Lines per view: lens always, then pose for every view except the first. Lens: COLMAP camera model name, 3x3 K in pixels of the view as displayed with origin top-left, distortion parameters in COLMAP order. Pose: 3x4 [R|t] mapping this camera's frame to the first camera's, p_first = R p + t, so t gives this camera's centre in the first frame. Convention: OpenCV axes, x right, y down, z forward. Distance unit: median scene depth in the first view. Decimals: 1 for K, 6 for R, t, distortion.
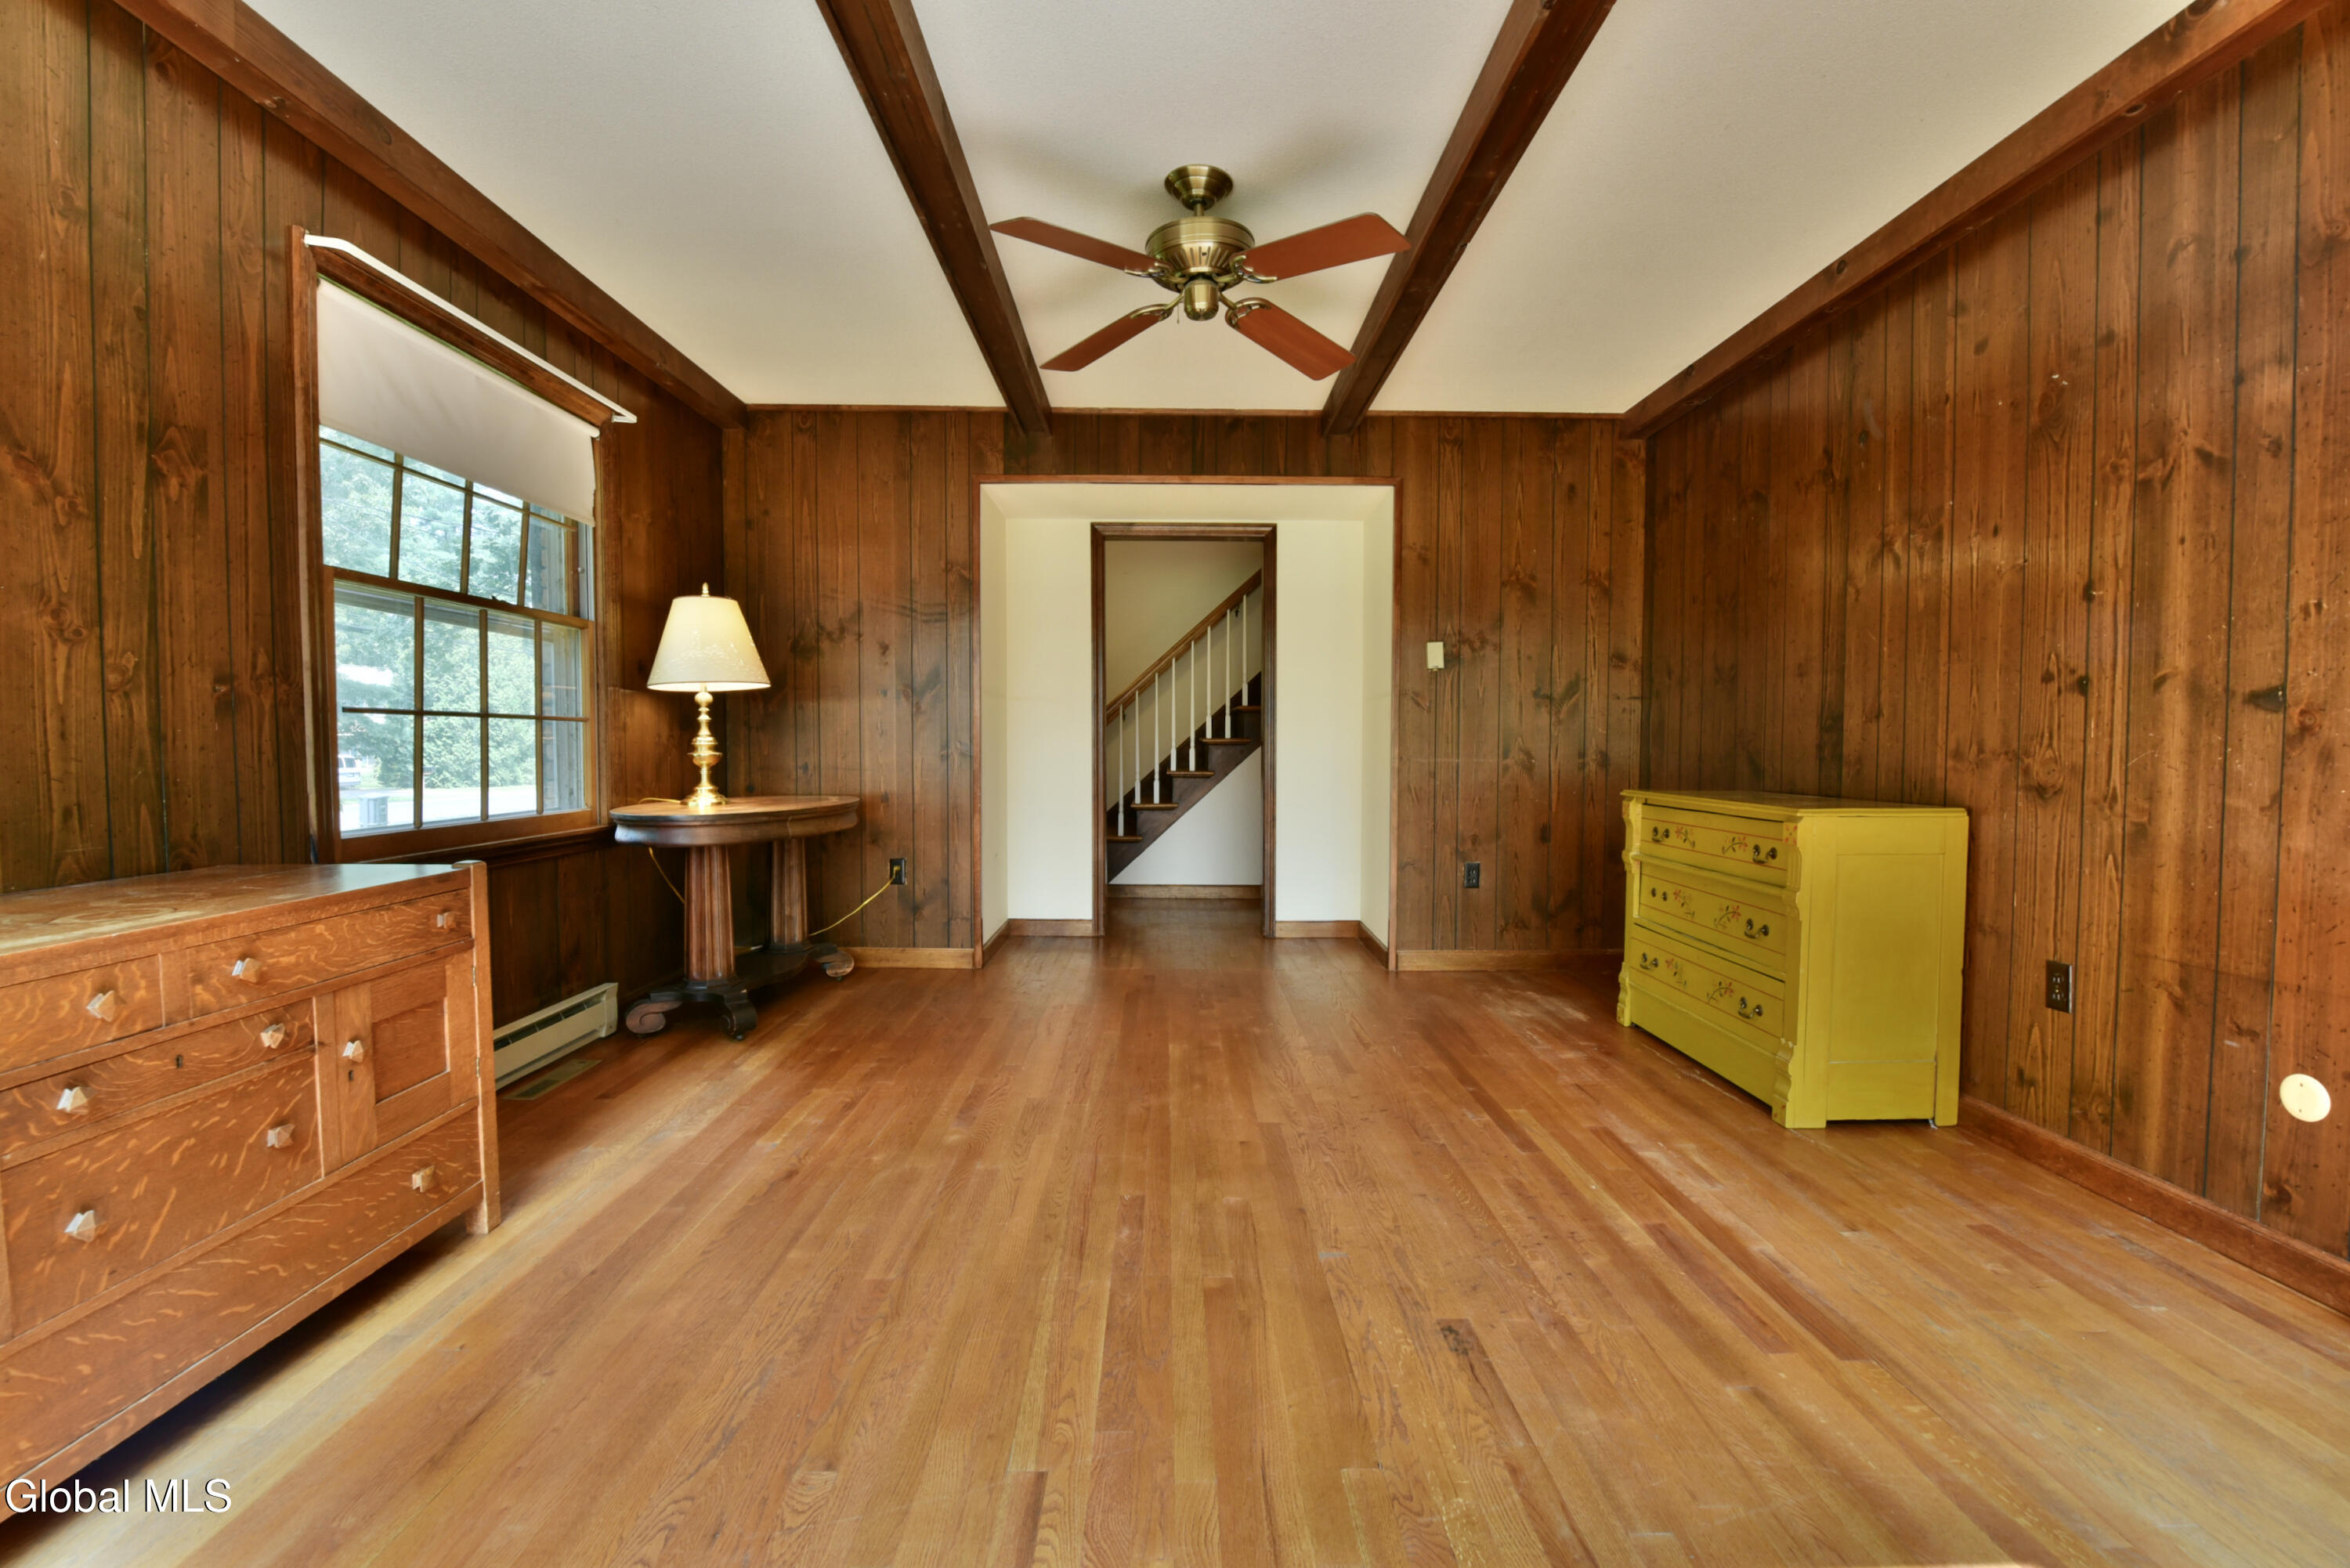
lens RADIAL K [[994.9, 0, 1175.0], [0, 994.9, 784.0], [0, 0, 1]] dist [-0.000895, -0.000202]
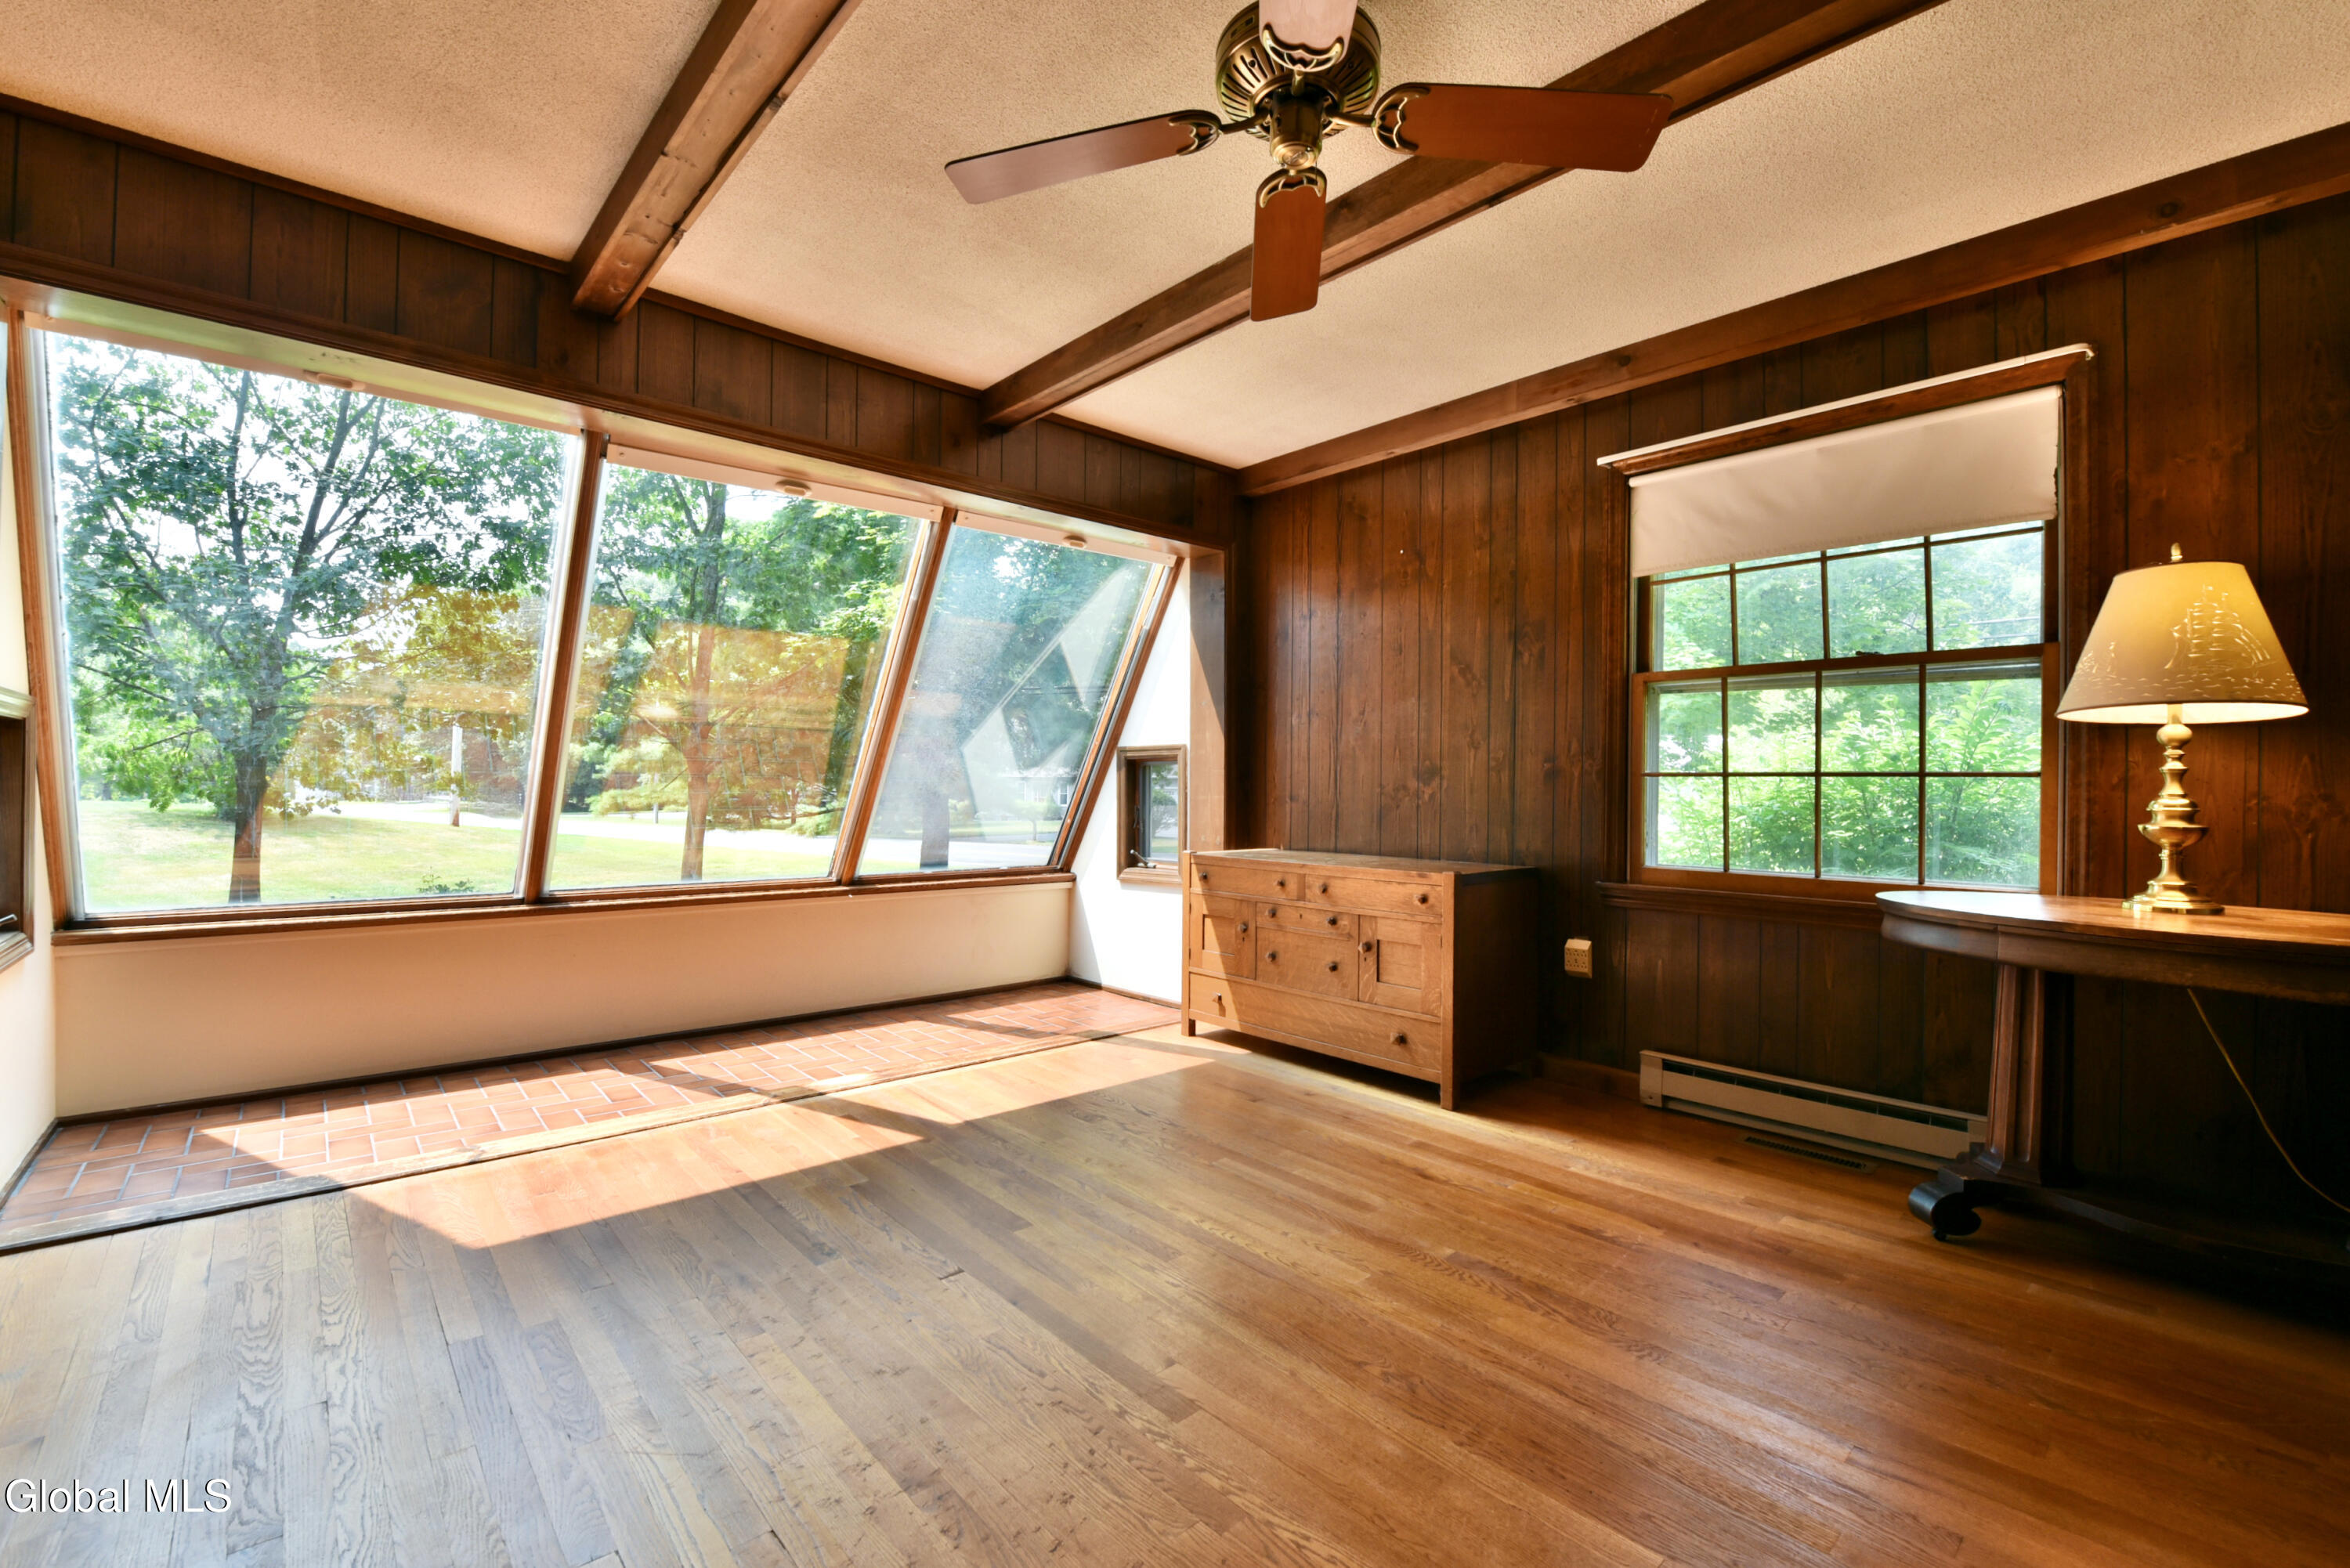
lens RADIAL K [[994.9, 0, 1175.0], [0, 994.9, 784.0], [0, 0, 1]] dist [-0.000895, -0.000202]
pose [[-0.746747, -0.016017, -0.664915, 0.535920], [-0.043846, 0.998721, 0.025184, -0.063321], [0.663662, 0.047960, -0.746494, 1.495130]]
